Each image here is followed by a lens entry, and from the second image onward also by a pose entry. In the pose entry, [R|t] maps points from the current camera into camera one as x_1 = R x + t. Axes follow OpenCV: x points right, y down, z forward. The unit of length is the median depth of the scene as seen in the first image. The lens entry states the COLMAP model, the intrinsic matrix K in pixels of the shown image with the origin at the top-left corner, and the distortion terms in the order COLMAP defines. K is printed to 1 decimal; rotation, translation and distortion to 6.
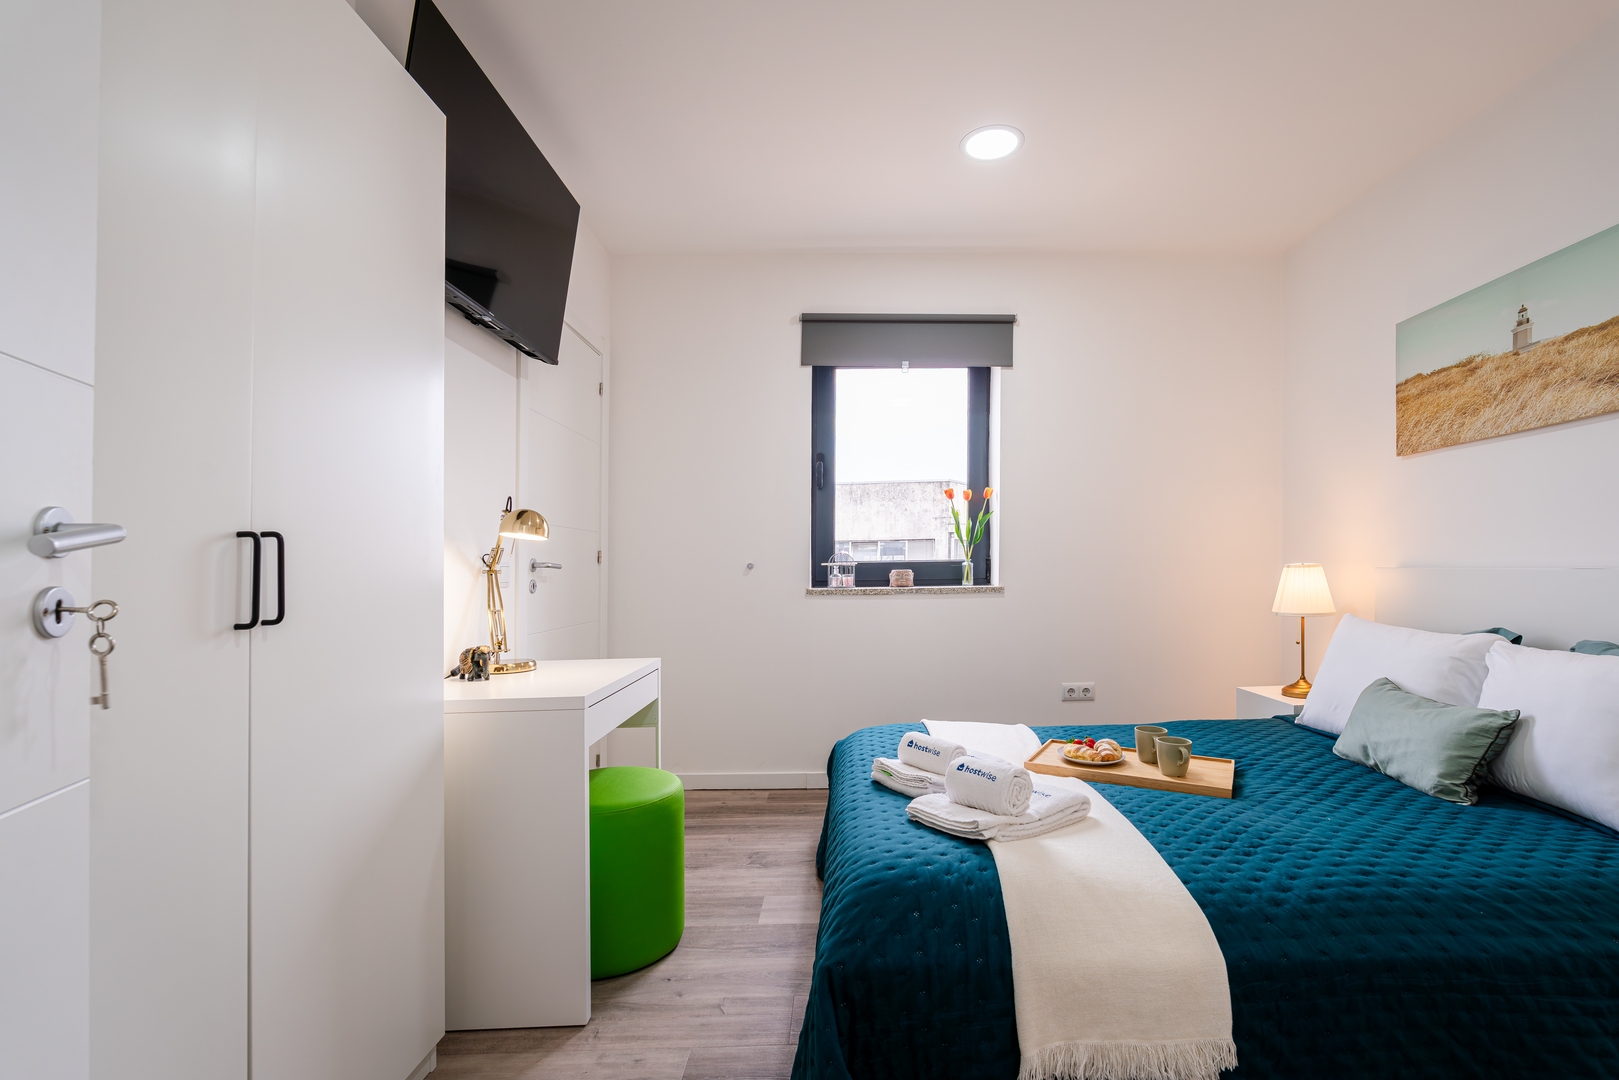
lens RADIAL K [[716.3, 0, 806.2], [0, 716.3, 586.3], [0, 0, 1]] dist [-0.009285, -0.000980]
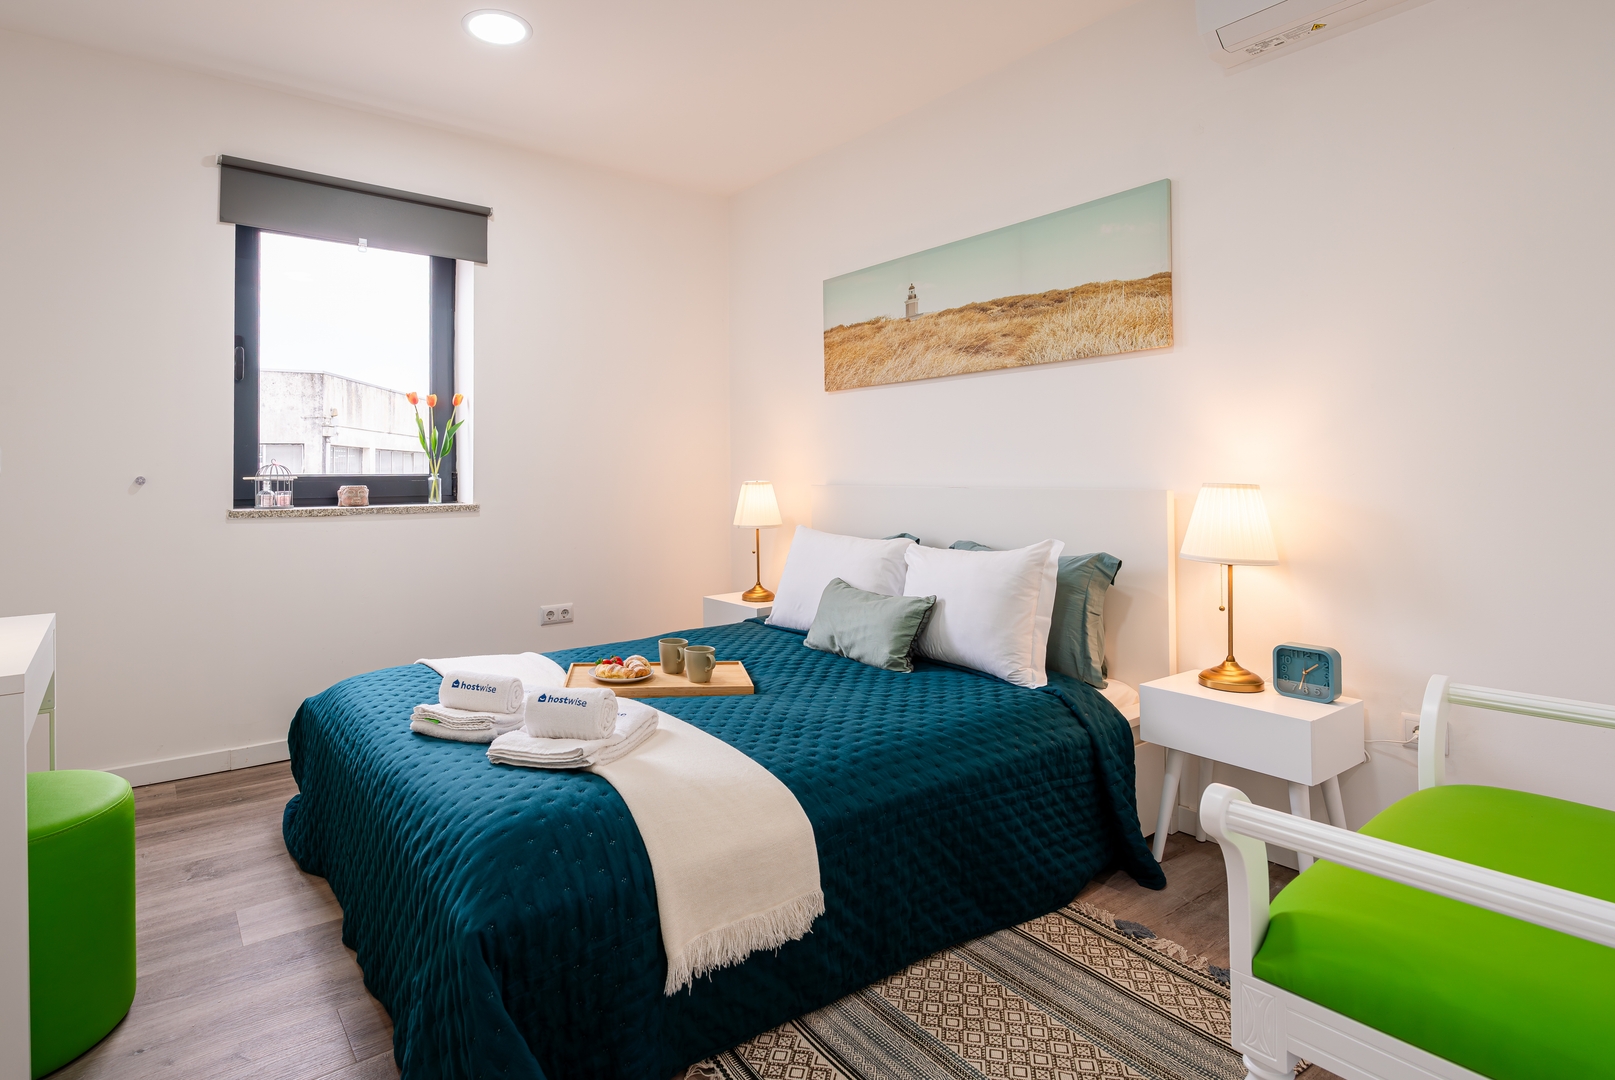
lens RADIAL K [[848.4, 0, 650.0], [0, 848.4, 480.6], [0, 0, 1]] dist [-0.022529, 0.006257]
pose [[0.831693, 0.003408, 0.555225, -0.234723], [0.010051, 0.999725, -0.021192, -0.008294], [-0.555144, 0.023206, 0.831430, -0.013915]]
